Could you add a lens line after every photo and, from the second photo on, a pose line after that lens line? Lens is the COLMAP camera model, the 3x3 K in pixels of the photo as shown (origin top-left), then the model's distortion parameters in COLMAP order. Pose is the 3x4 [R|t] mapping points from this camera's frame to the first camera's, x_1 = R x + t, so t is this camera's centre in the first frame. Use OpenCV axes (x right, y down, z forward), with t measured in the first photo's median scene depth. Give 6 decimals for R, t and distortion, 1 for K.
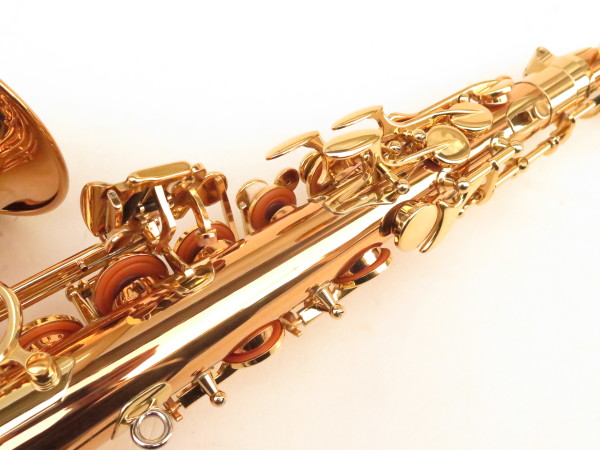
lens RADIAL K [[650.4, 0, 300.0], [0, 650.4, 225.0], [0, 0, 1]] dist [-0.002783, 0.004528]
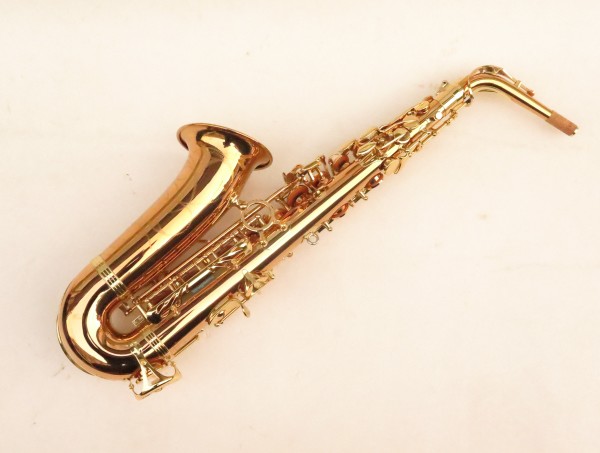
lens RADIAL K [[650.4, 0, 300.0], [0, 650.4, 226.5], [0, 0, 1]] dist [-0.002783, 0.004528]
pose [[0.992912, -0.081332, -0.086670, 0.003651], [0.100845, 0.962415, 0.252165, -0.514031], [0.062904, -0.259117, 0.963795, -1.888357]]
